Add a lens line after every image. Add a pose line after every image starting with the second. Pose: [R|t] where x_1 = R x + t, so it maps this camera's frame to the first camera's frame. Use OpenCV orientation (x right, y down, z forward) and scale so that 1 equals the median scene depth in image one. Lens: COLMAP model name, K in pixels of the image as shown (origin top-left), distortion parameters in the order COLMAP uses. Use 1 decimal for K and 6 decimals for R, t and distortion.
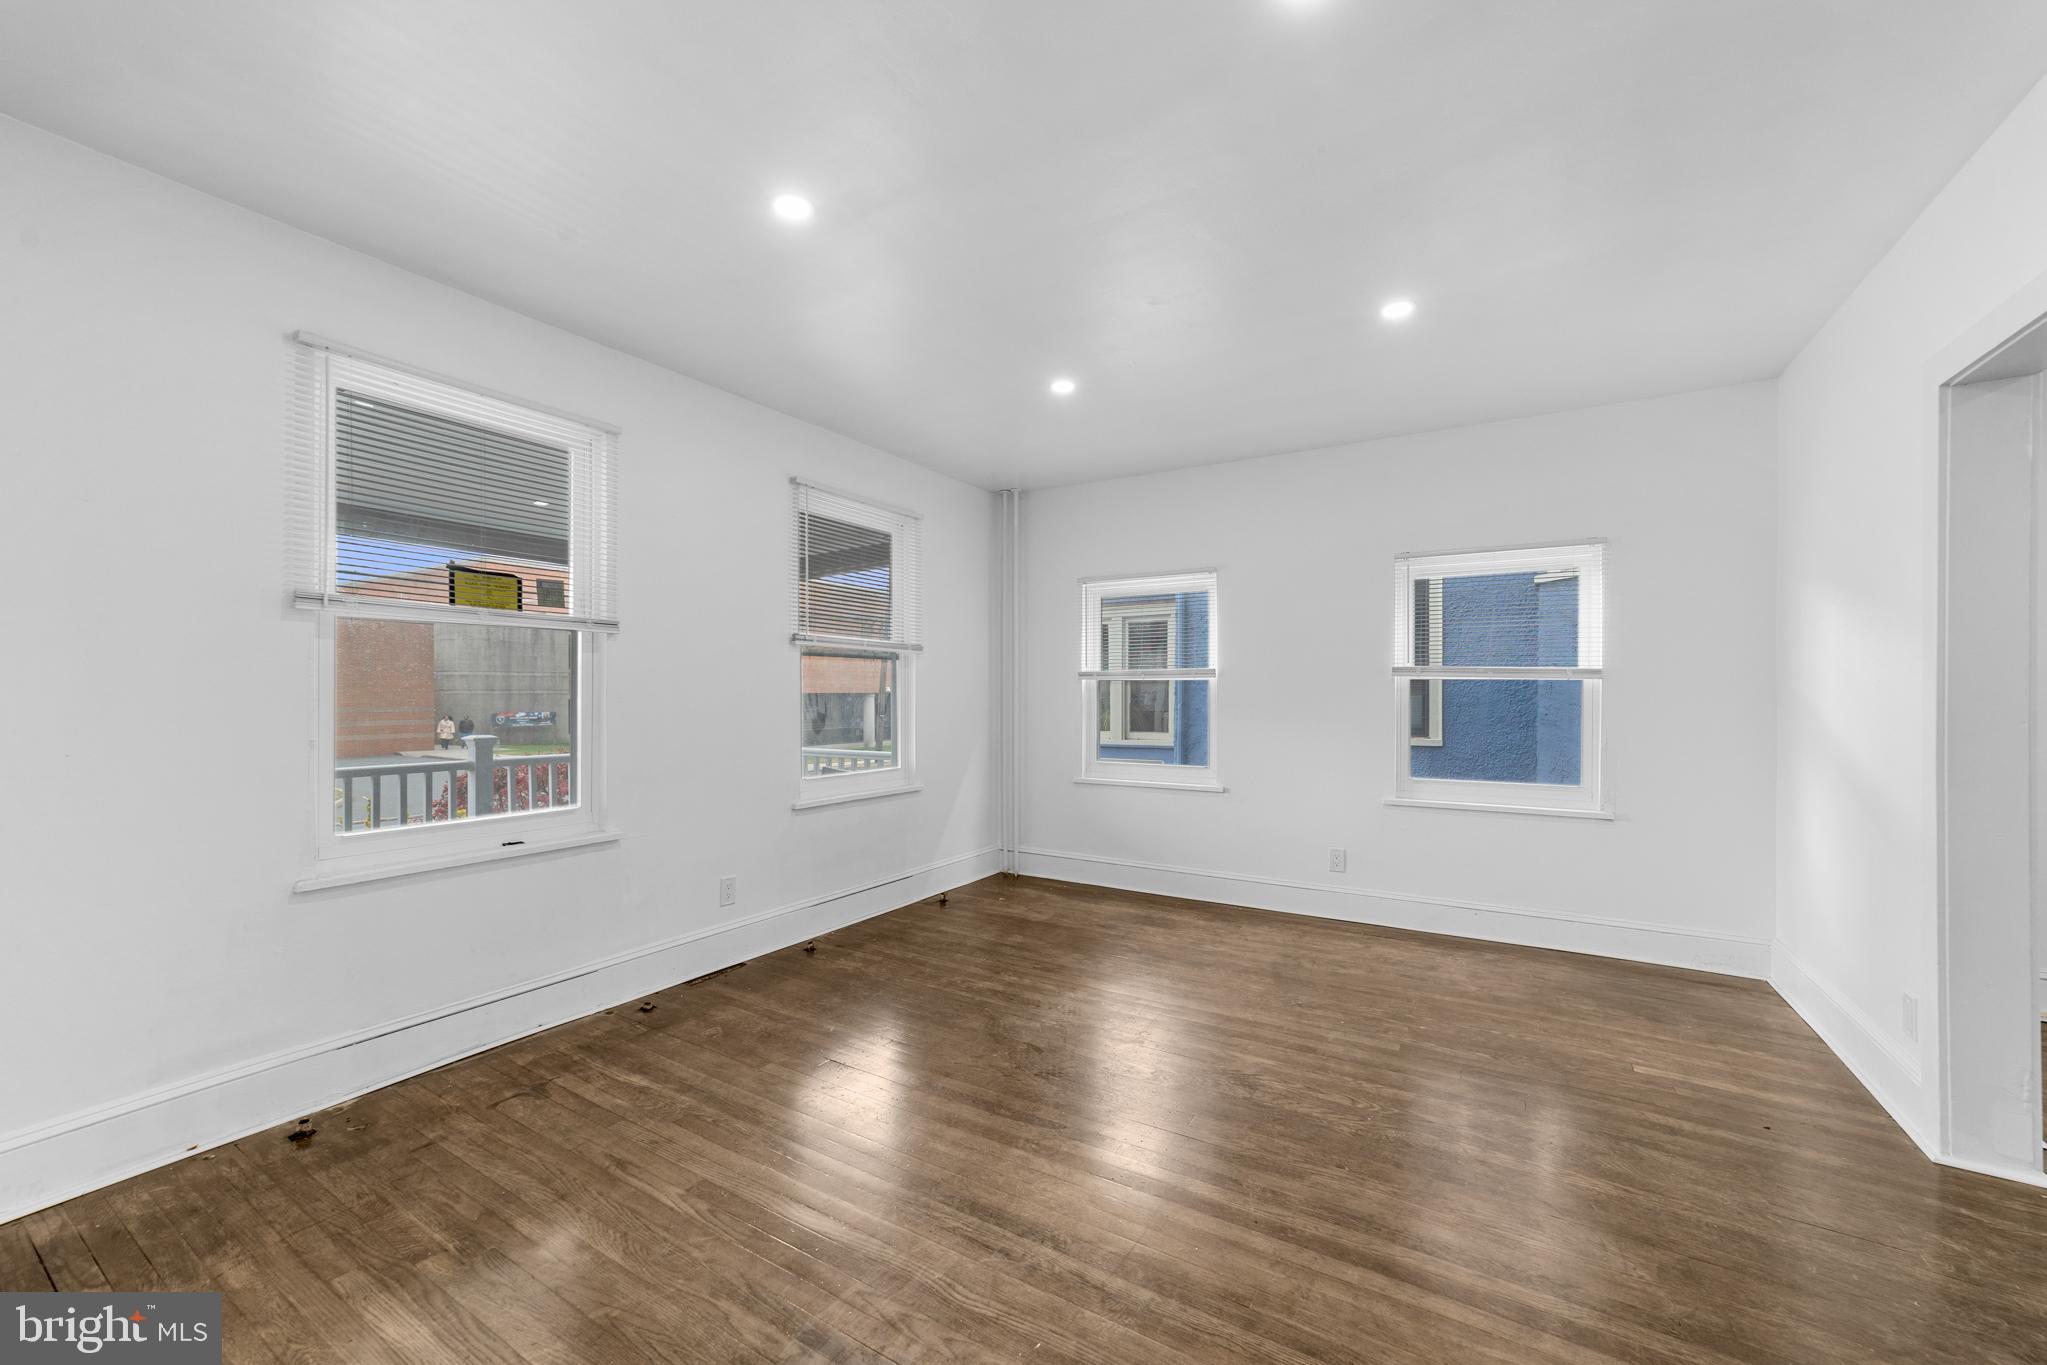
lens RADIAL K [[706.7, 0, 1039.0], [0, 706.7, 692.9], [0, 0, 1]] dist [0.000385, 0.000022]
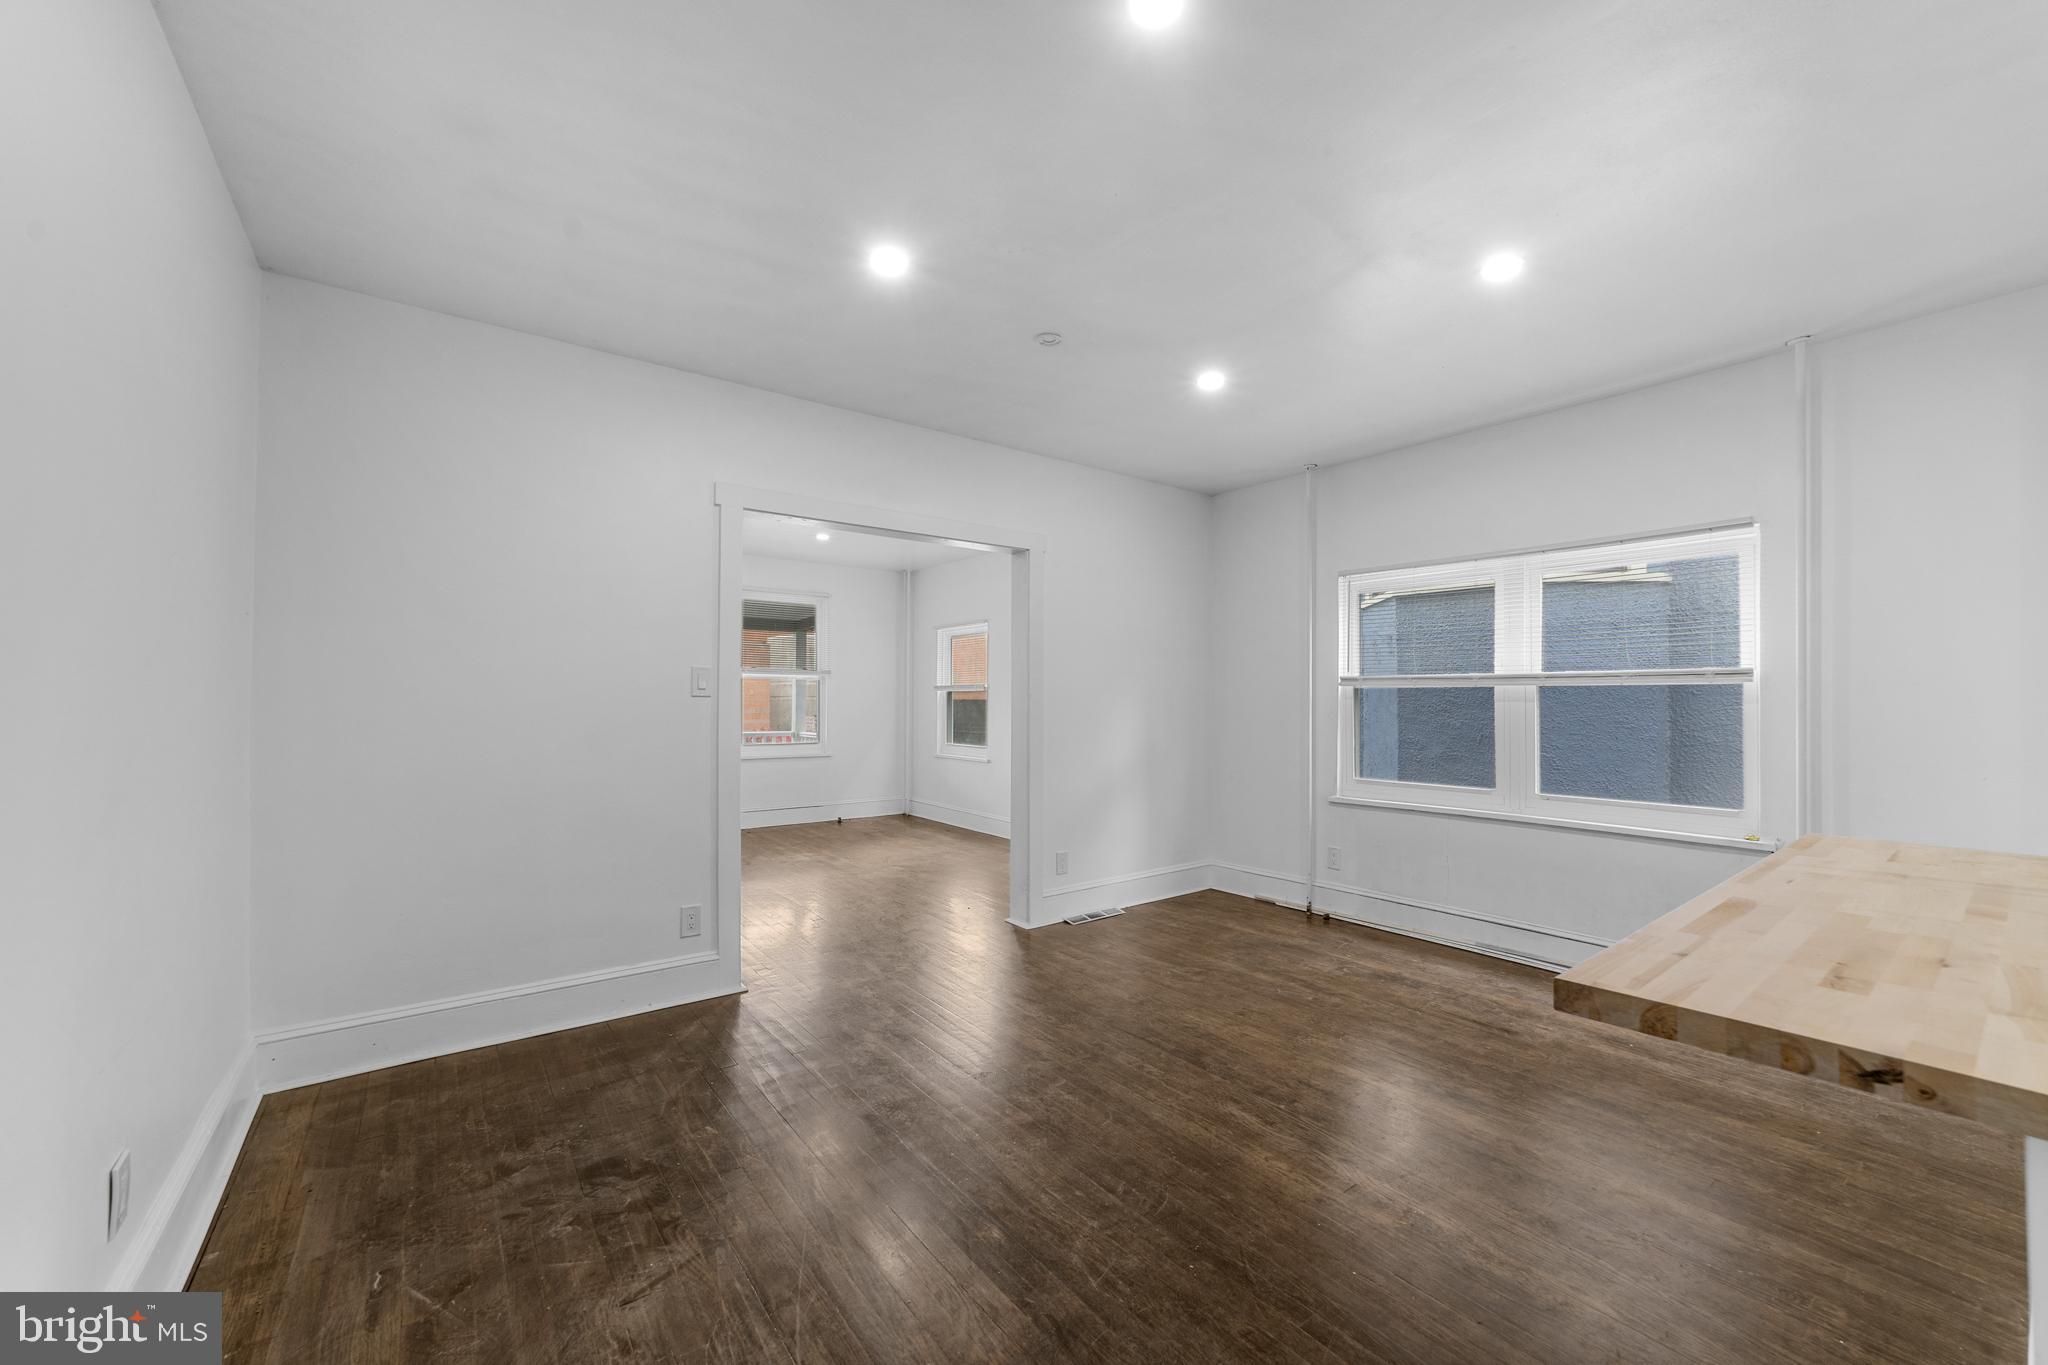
lens RADIAL K [[788.9, 0, 1042.1], [0, 788.9, 697.9], [0, 0, 1]] dist [0.000988, 0.000974]
pose [[0.923626, -0.001908, -0.383290, 1.632916], [0.000283, 0.999991, -0.004297, 0.007148], [0.383295, 0.003861, 0.923618, -0.891877]]
